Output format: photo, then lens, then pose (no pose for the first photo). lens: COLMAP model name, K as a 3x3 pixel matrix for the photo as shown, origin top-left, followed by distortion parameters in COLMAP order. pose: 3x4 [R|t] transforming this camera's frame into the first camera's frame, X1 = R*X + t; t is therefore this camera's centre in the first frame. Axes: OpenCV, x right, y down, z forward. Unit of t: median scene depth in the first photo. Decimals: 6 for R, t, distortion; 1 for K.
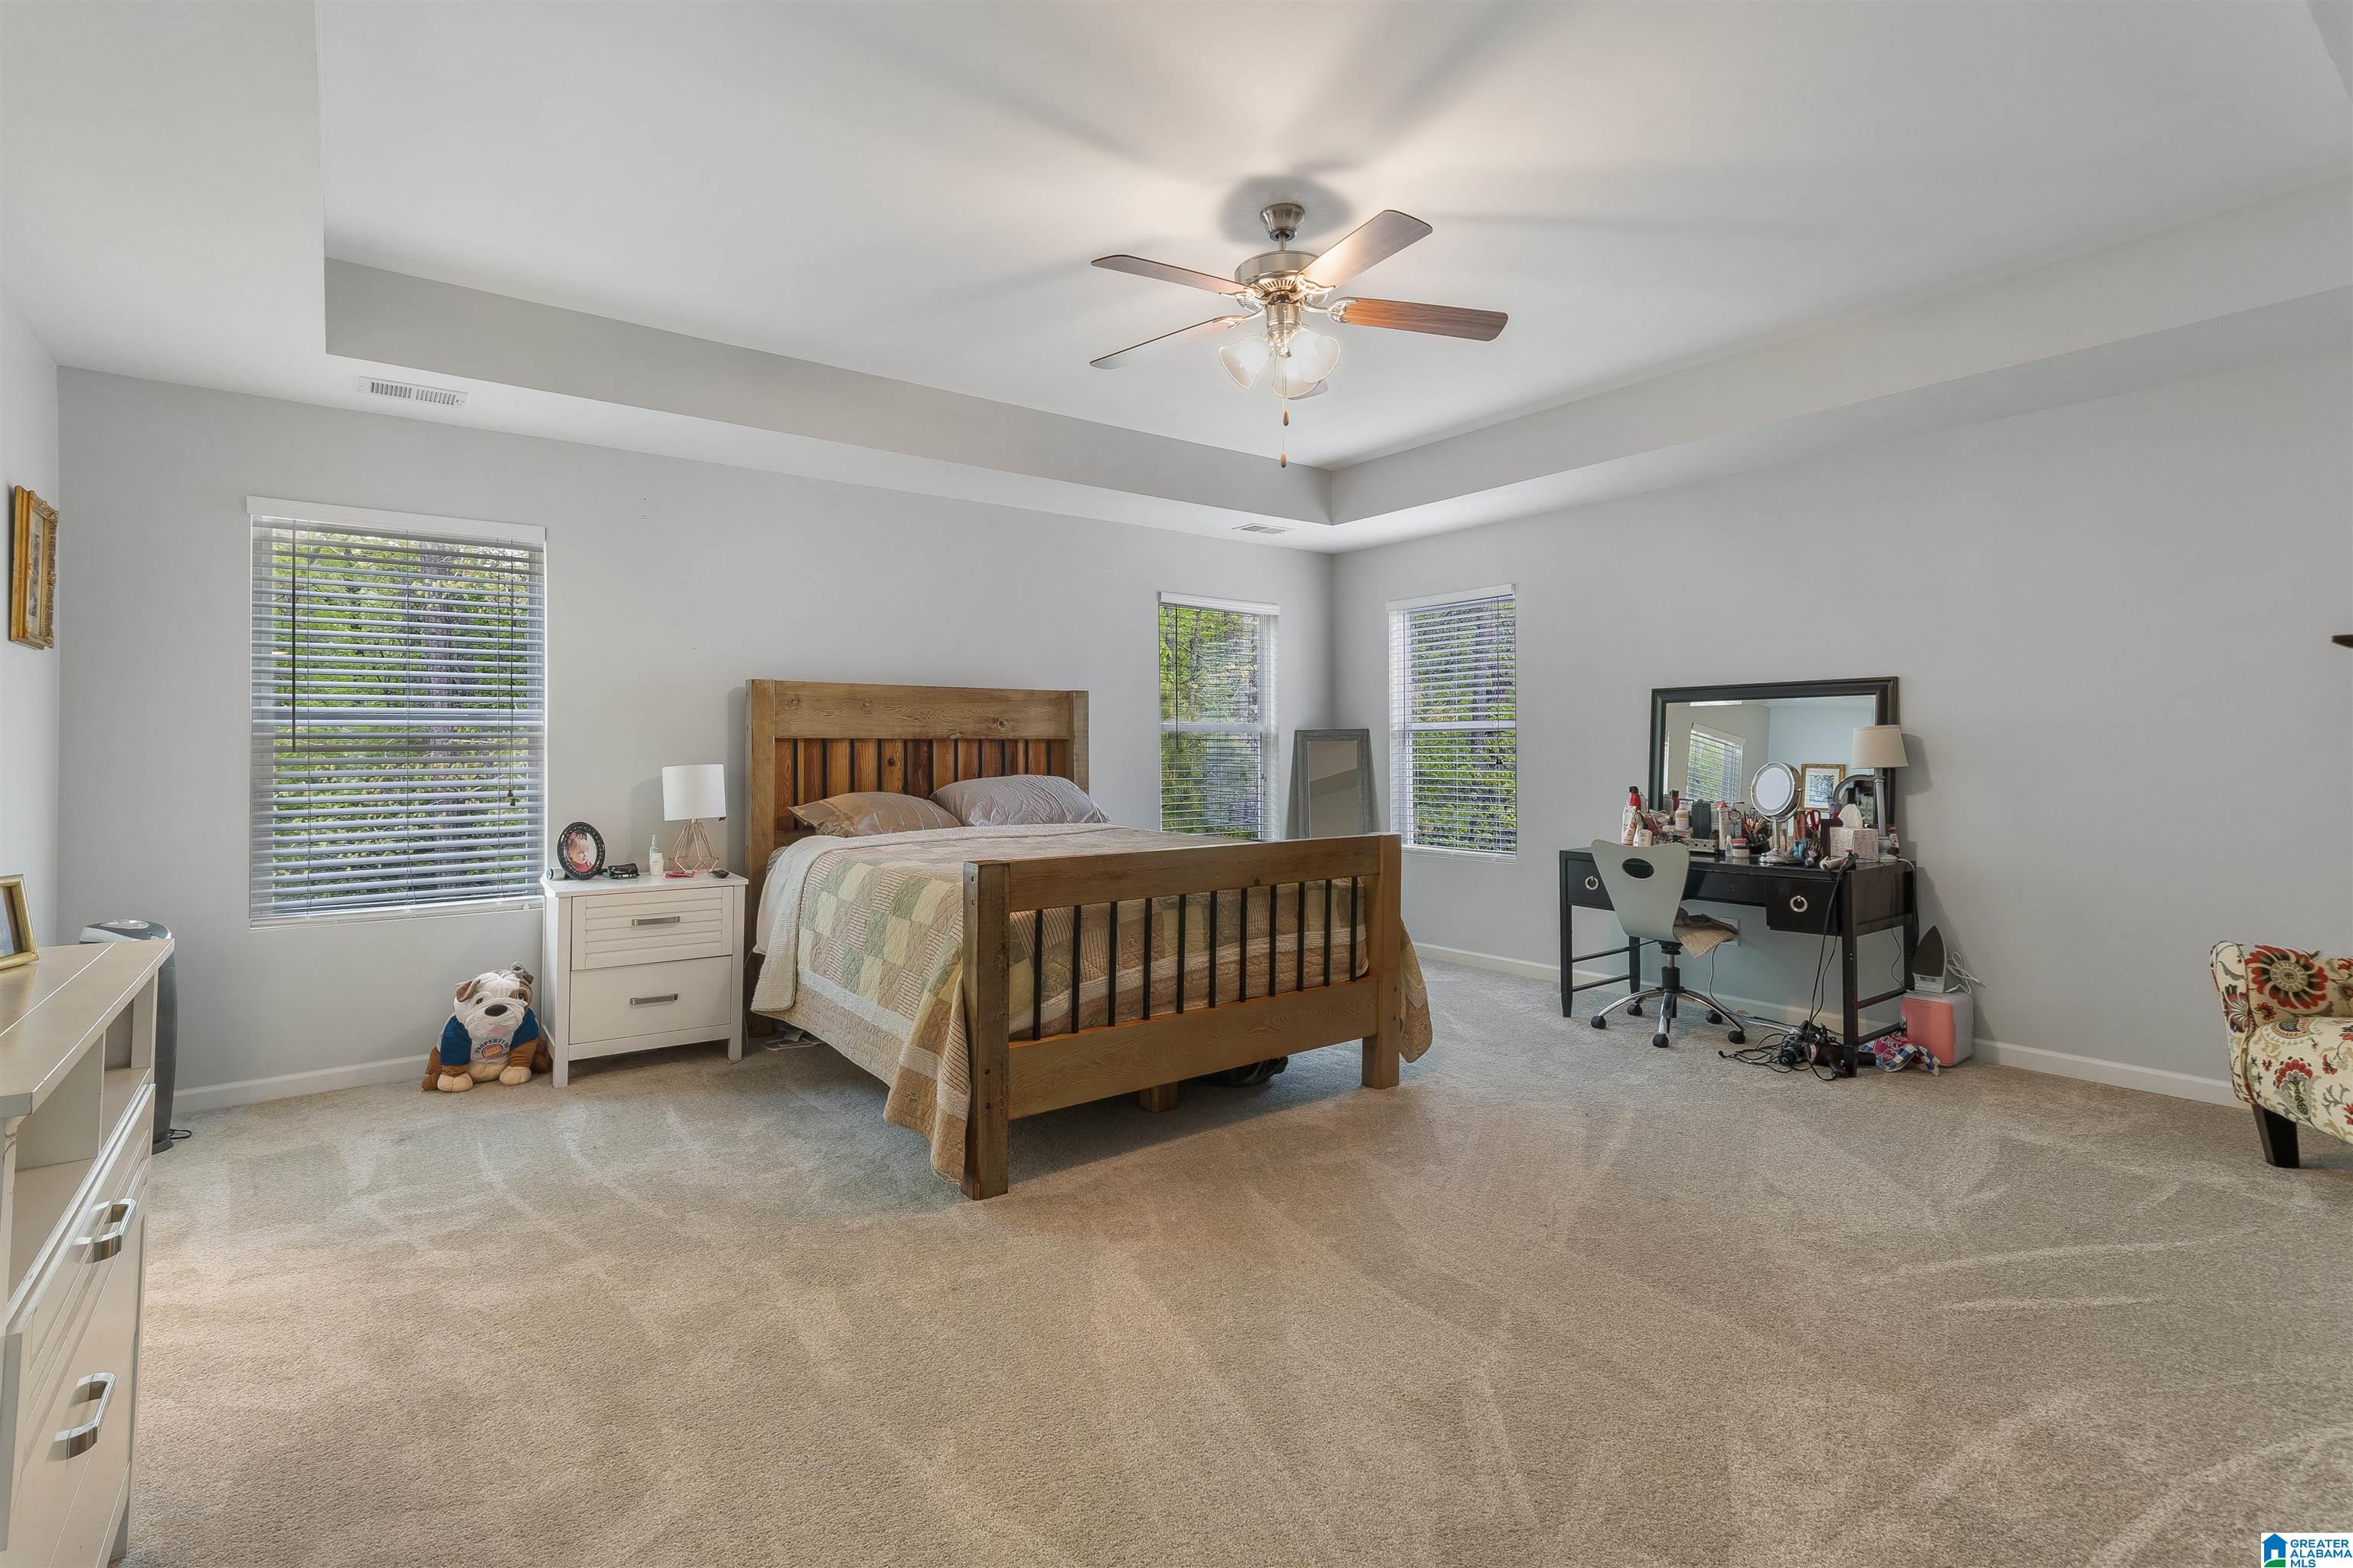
lens RADIAL K [[1043.9, 0, 1211.7], [0, 1043.9, 721.4], [0, 0, 1]] dist [0.003527, 0.000150]
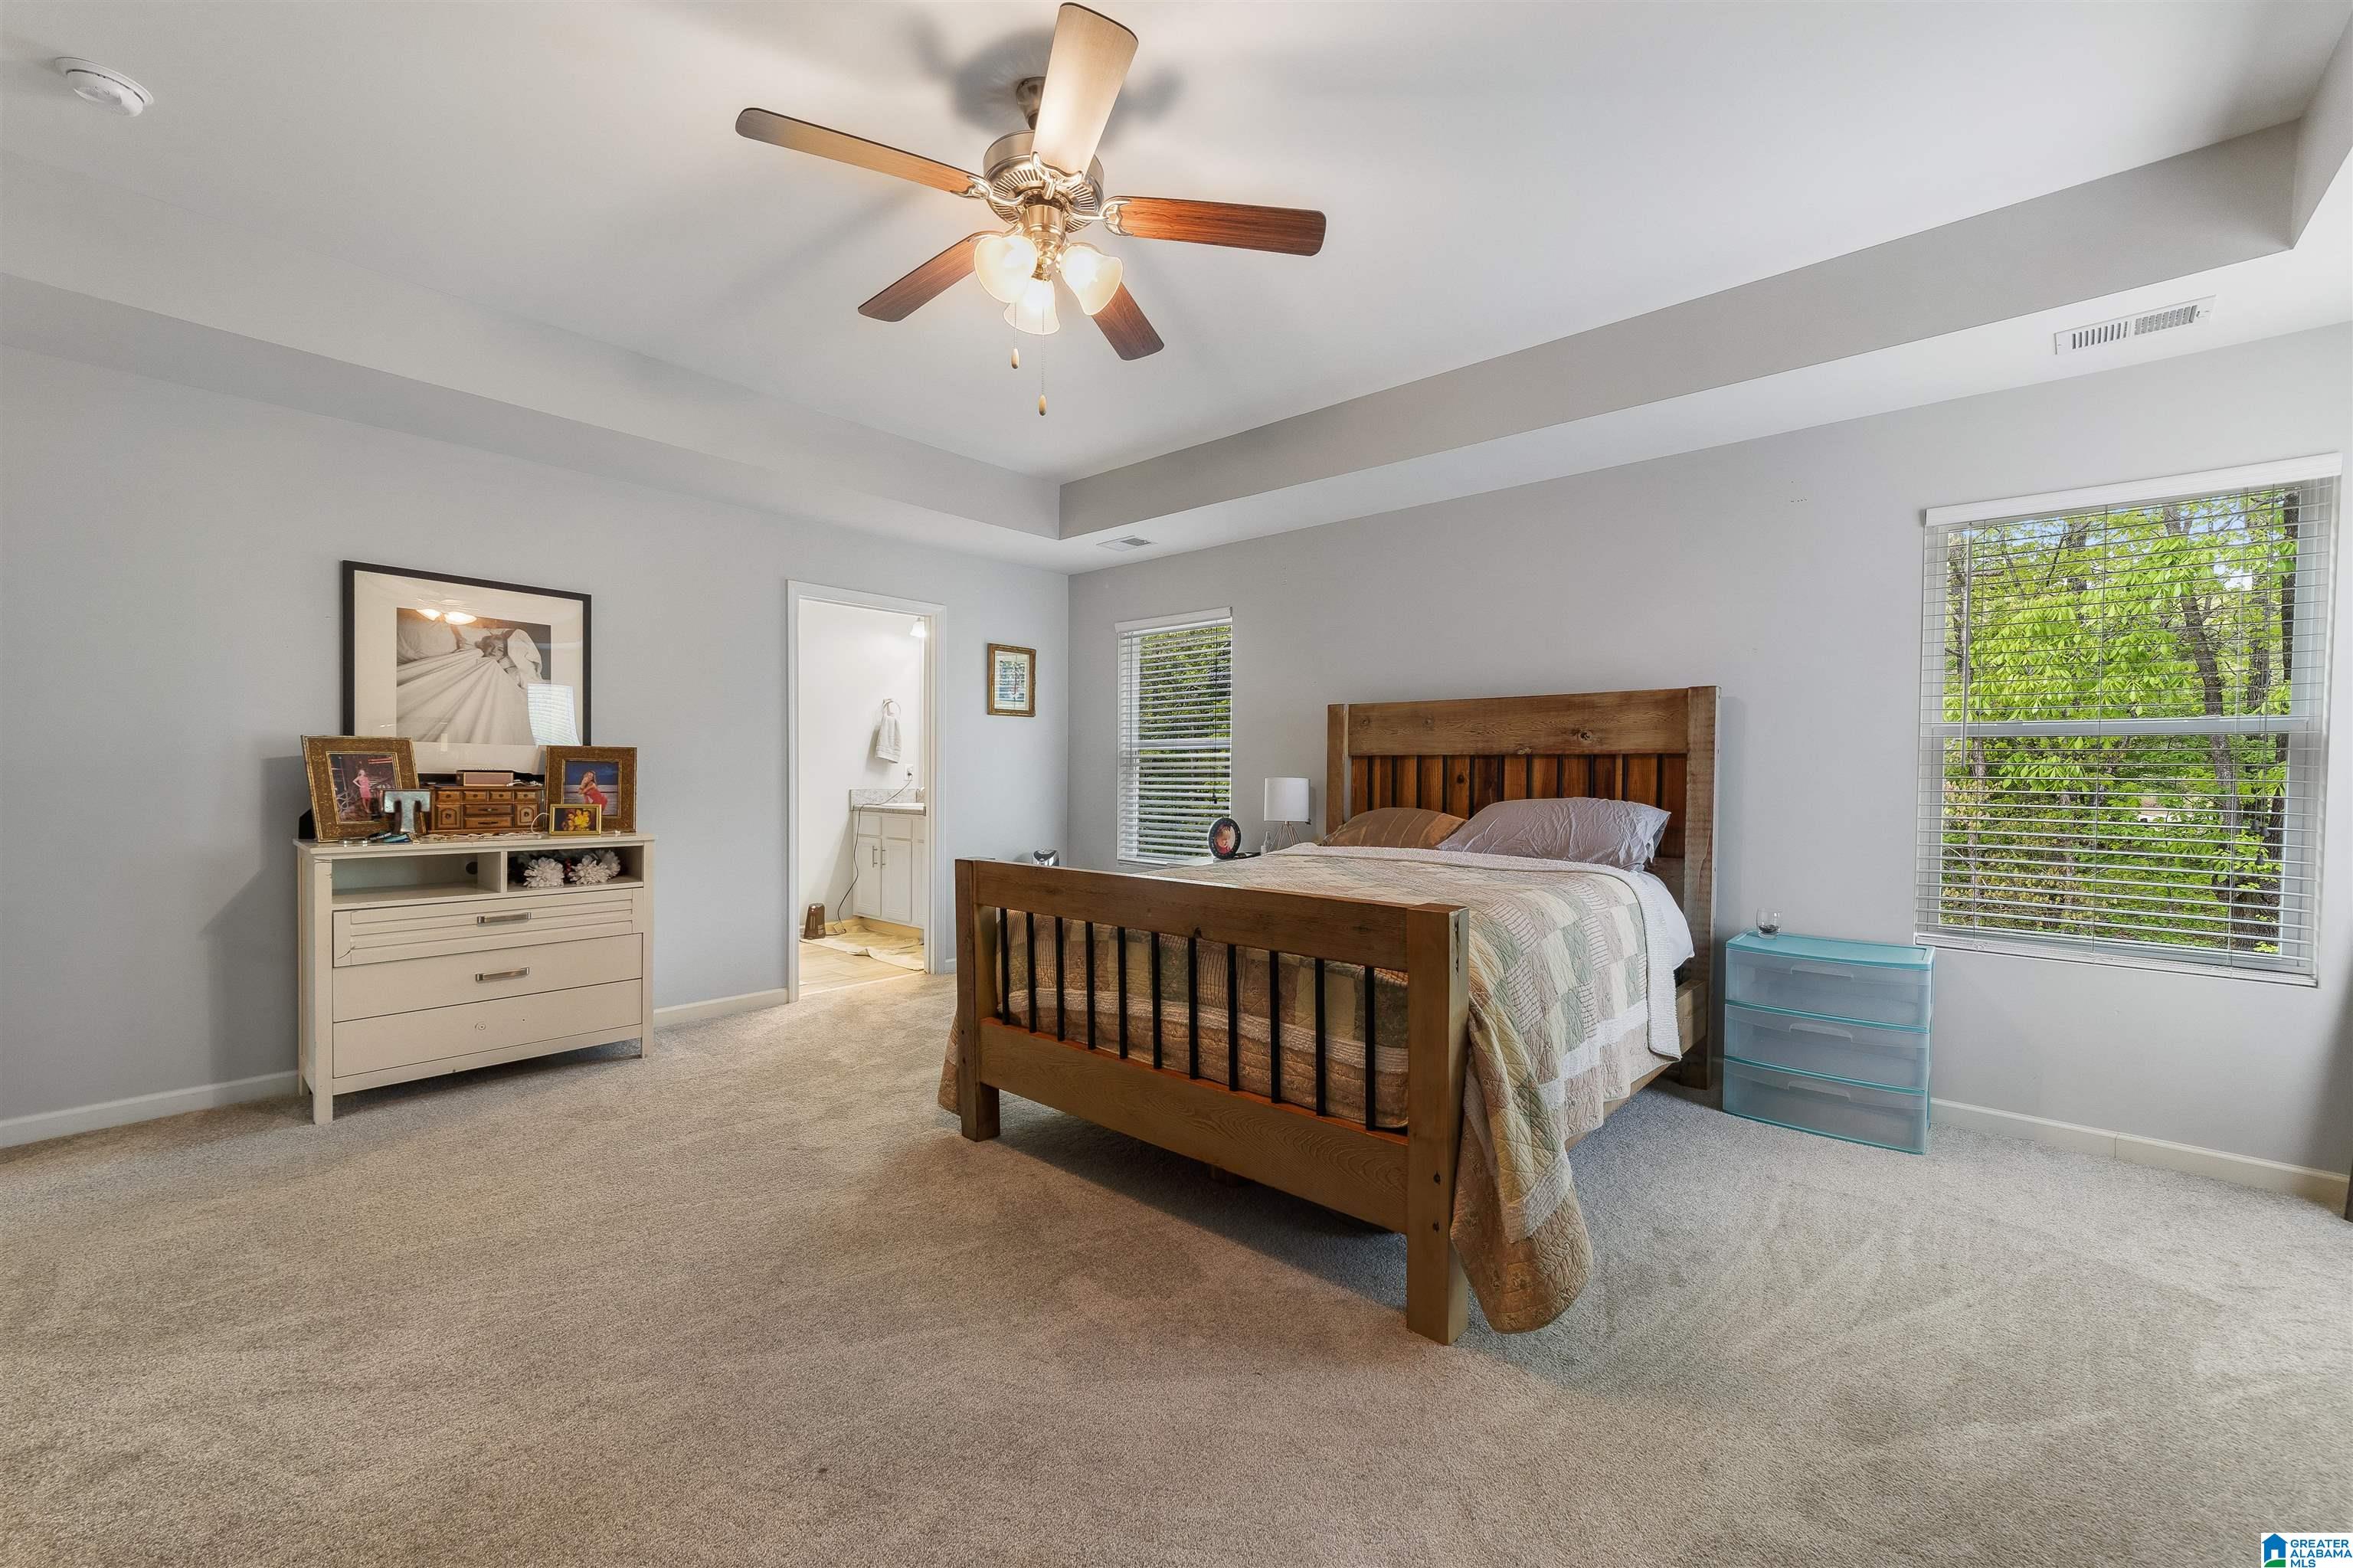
lens RADIAL K [[928.8, 0, 1180.9], [0, 928.8, 780.4], [0, 0, 1]] dist [0.000595, 0.000048]
pose [[0.215610, 0.015068, -0.976363, 0.595154], [0.021283, 0.999571, 0.020126, 0.021340], [0.976247, -0.025119, 0.215197, 0.698194]]
